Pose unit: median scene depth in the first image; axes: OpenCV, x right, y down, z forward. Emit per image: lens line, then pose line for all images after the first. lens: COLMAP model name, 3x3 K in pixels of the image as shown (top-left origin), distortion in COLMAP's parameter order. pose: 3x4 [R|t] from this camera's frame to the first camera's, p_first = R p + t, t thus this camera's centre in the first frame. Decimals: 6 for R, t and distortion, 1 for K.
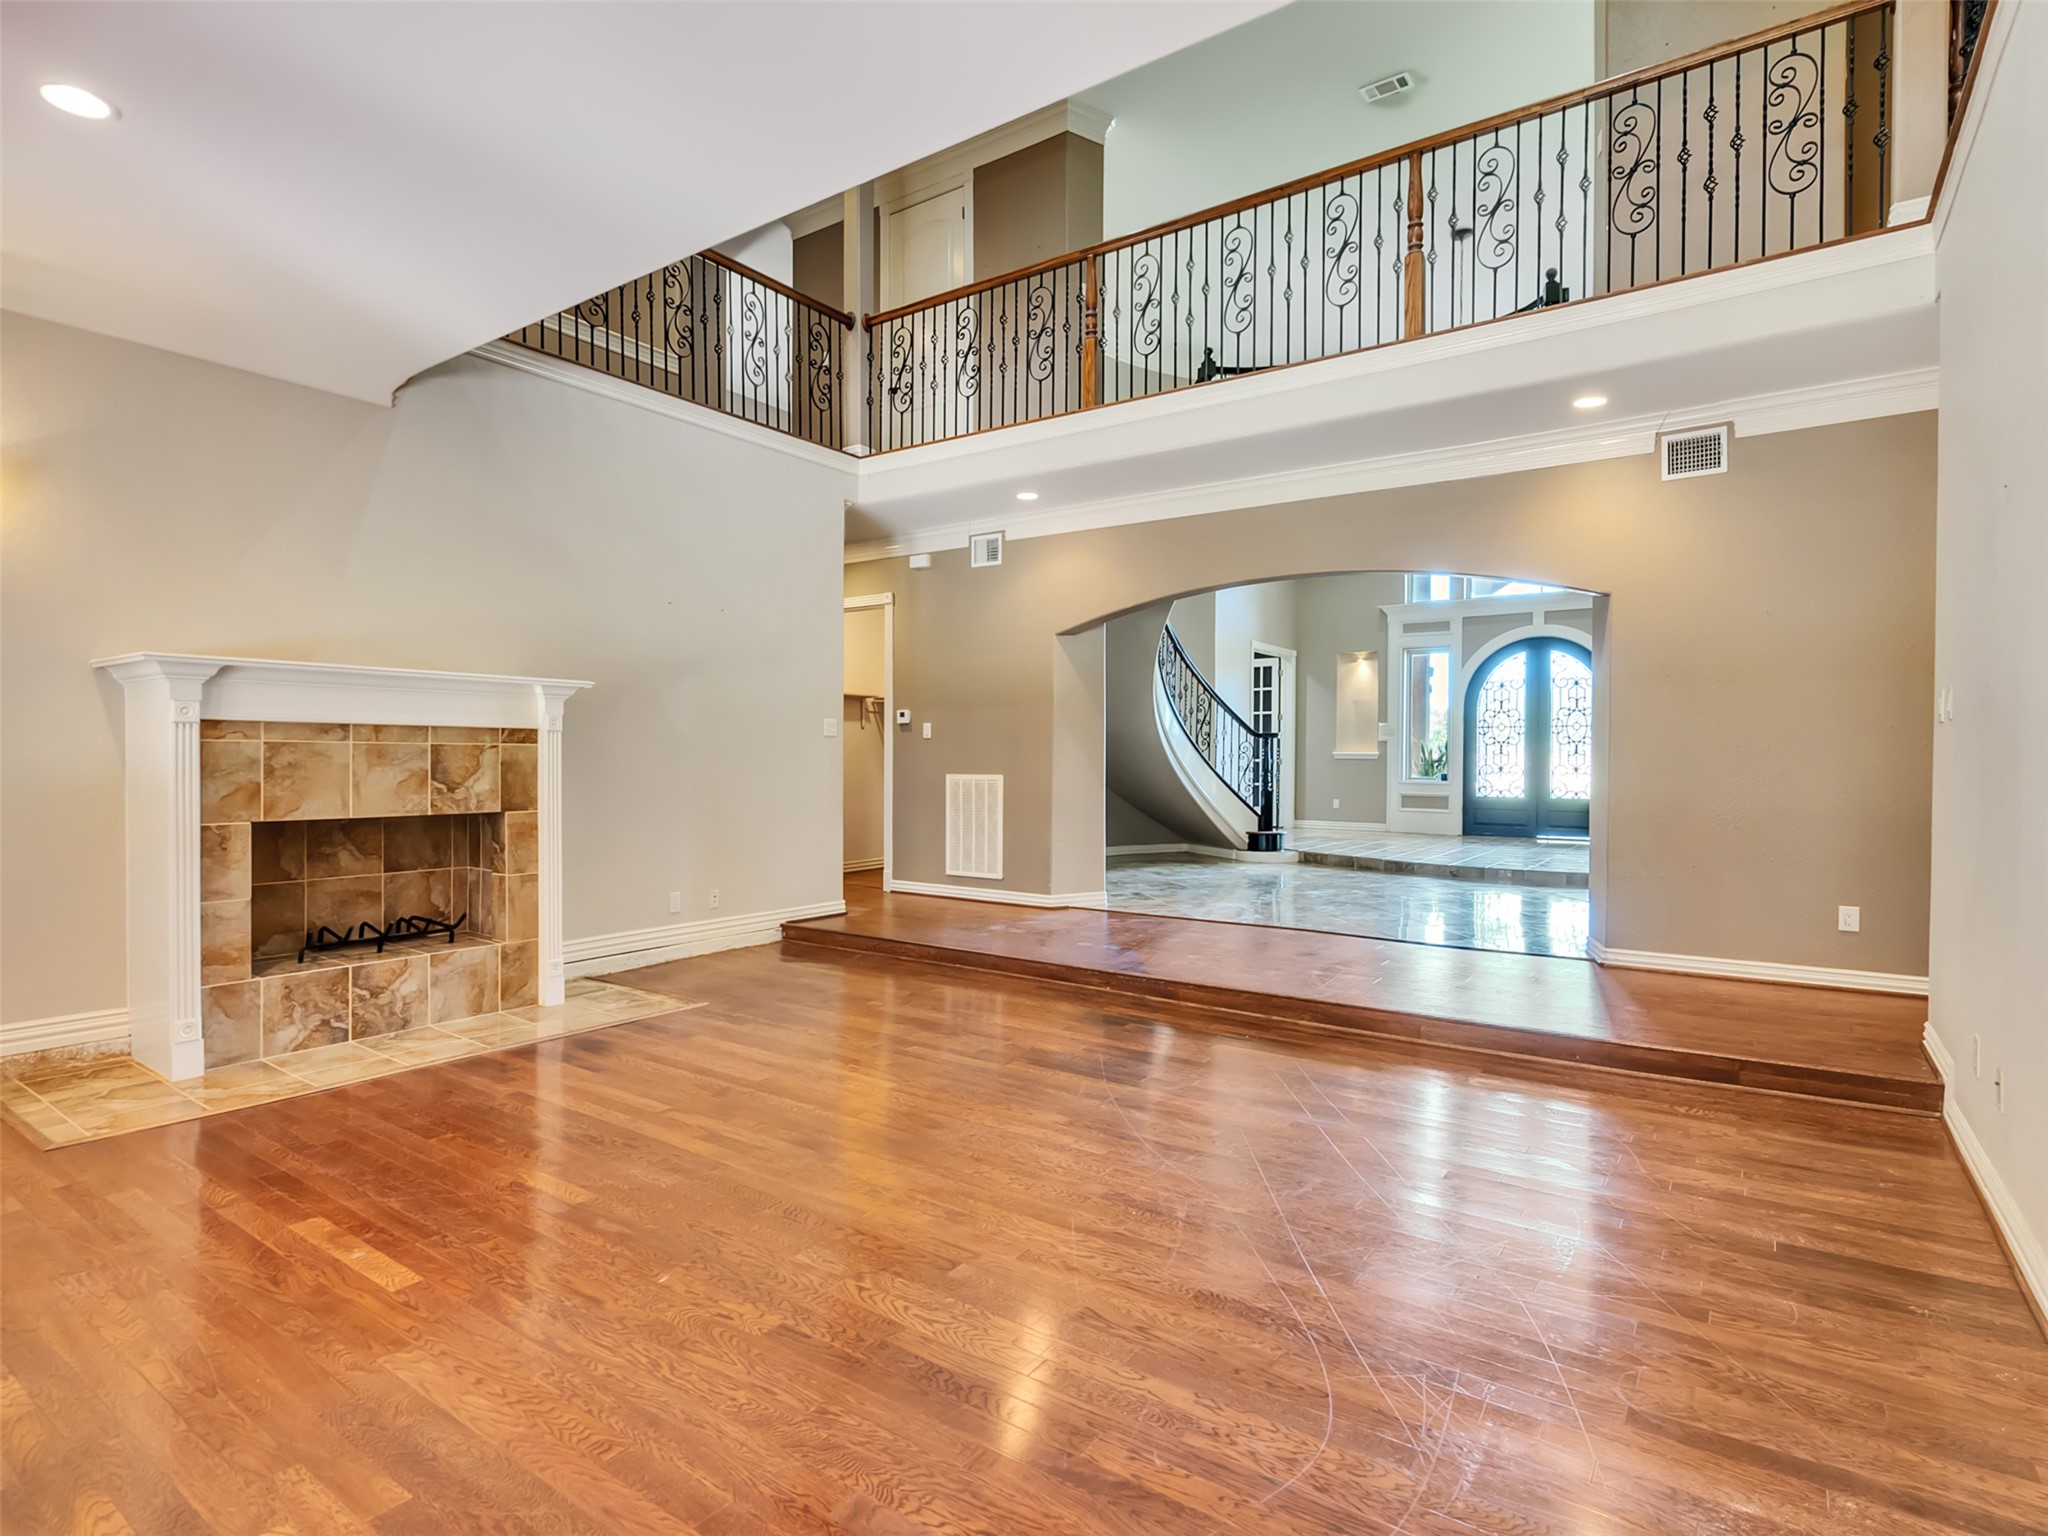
lens RADIAL K [[1066.9, 0, 1024.0], [0, 1066.9, 768.0], [0, 0, 1]] dist [0.001541, 0.007801]
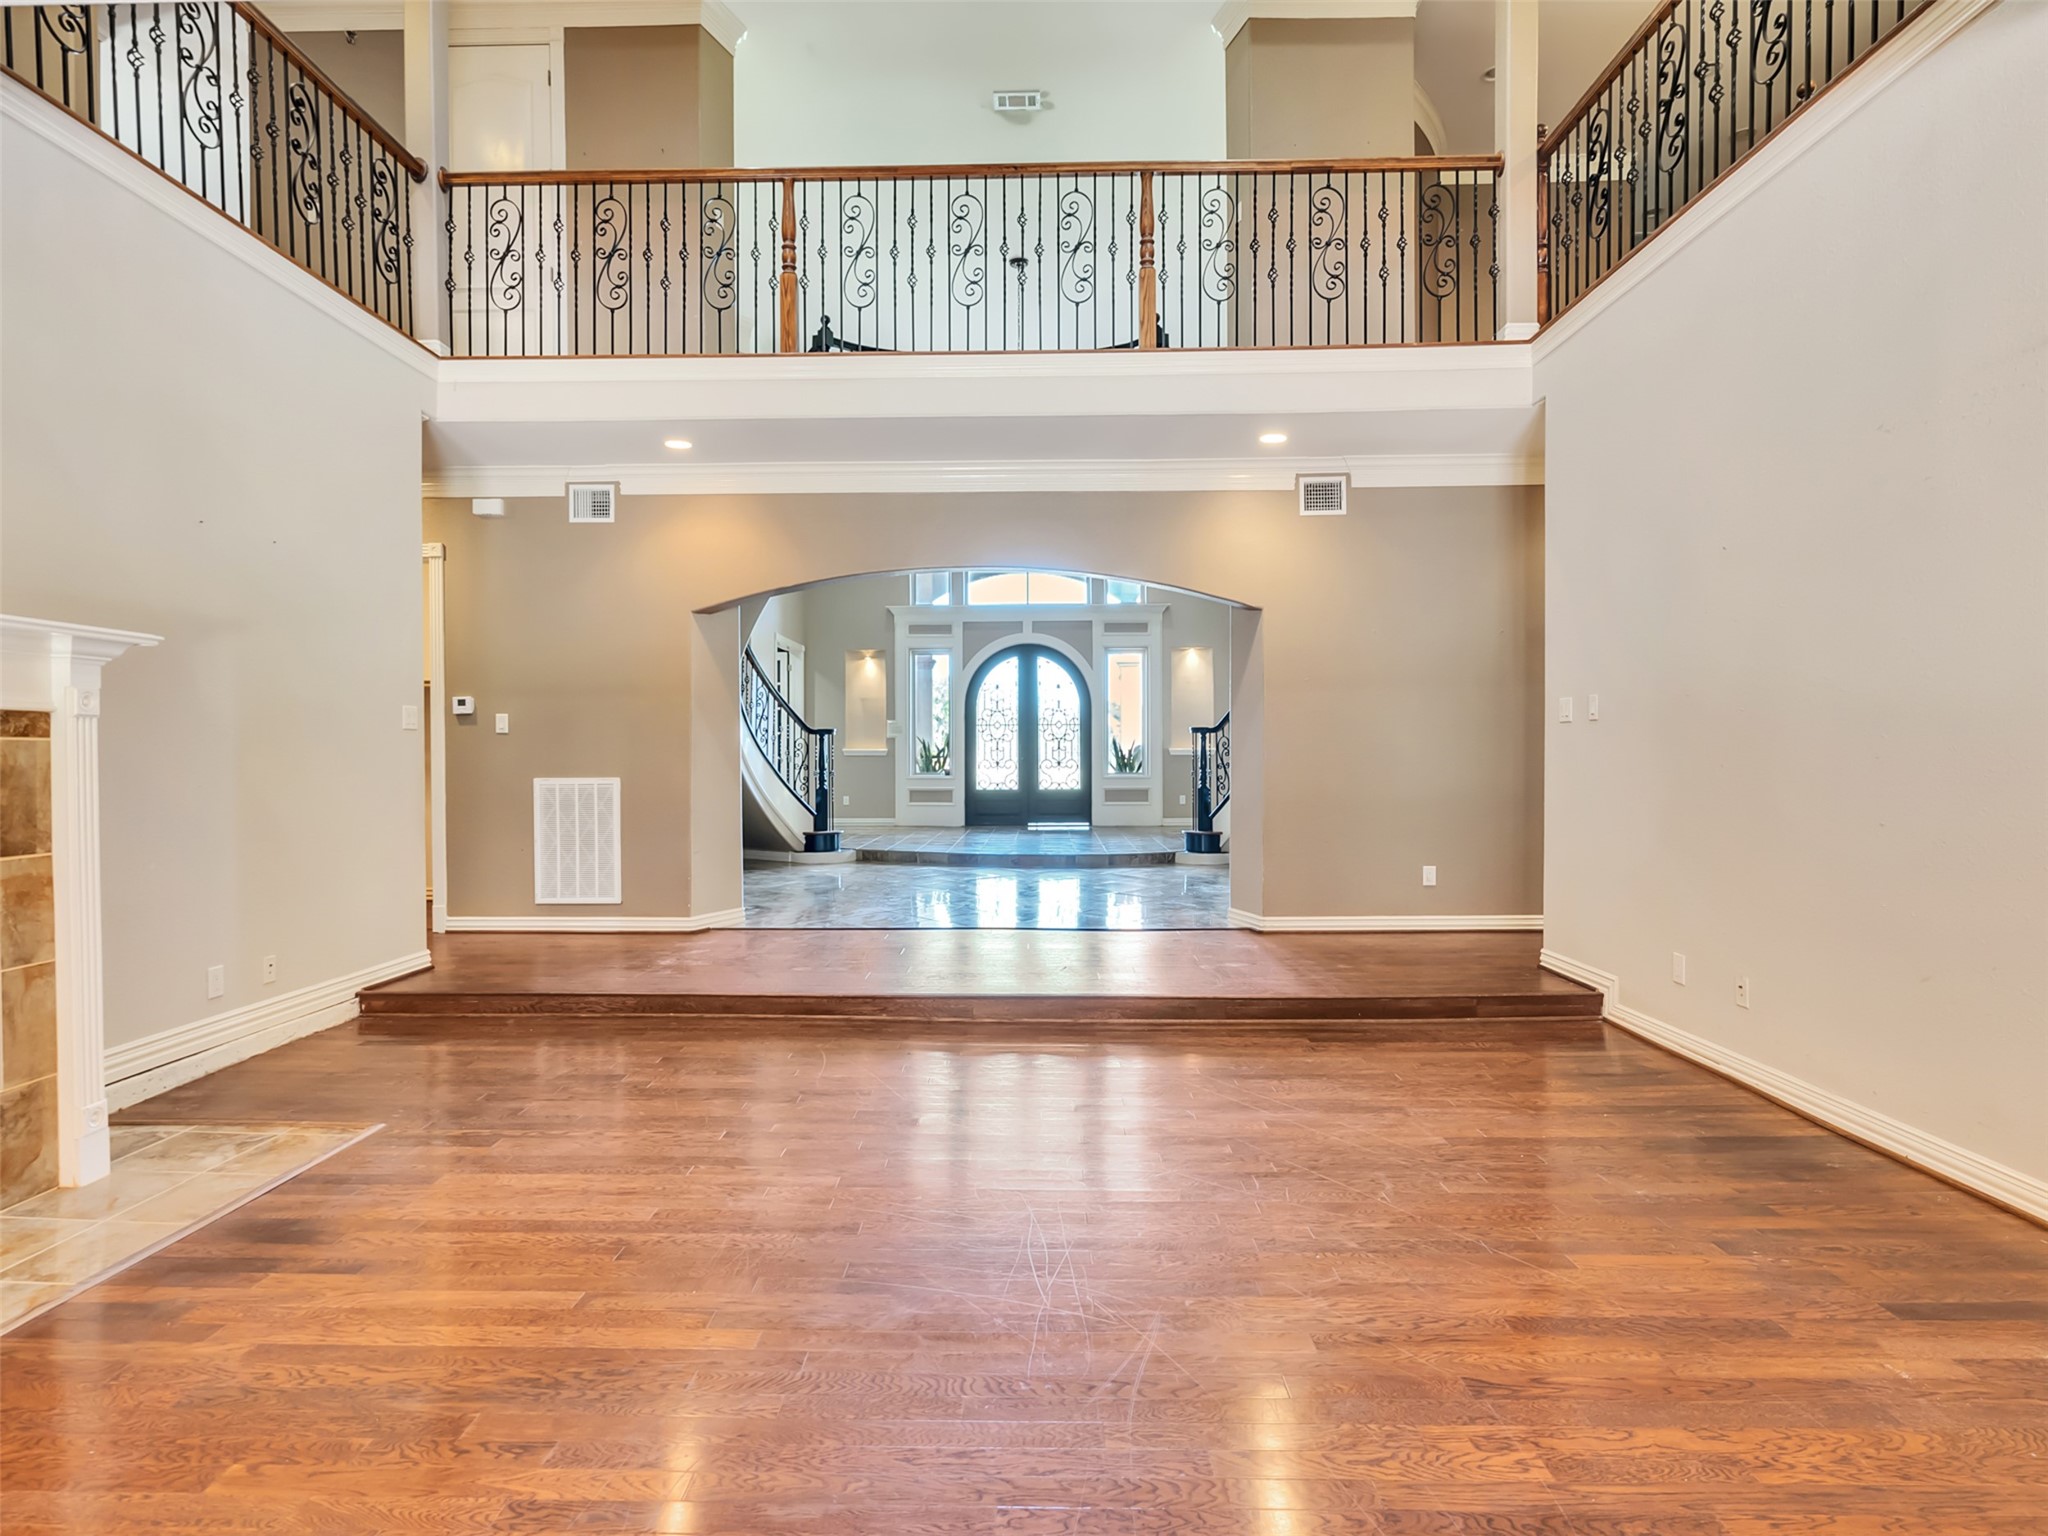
lens RADIAL K [[1050.7, 0, 1009.0], [0, 1050.7, 770.7], [0, 0, 1]] dist [-0.005621, 0.006401]
pose [[0.829204, -0.016484, 0.558704, -0.223983], [0.013971, 0.999864, 0.008765, -0.001622], [-0.558772, 0.000538, 0.829321, 0.155273]]
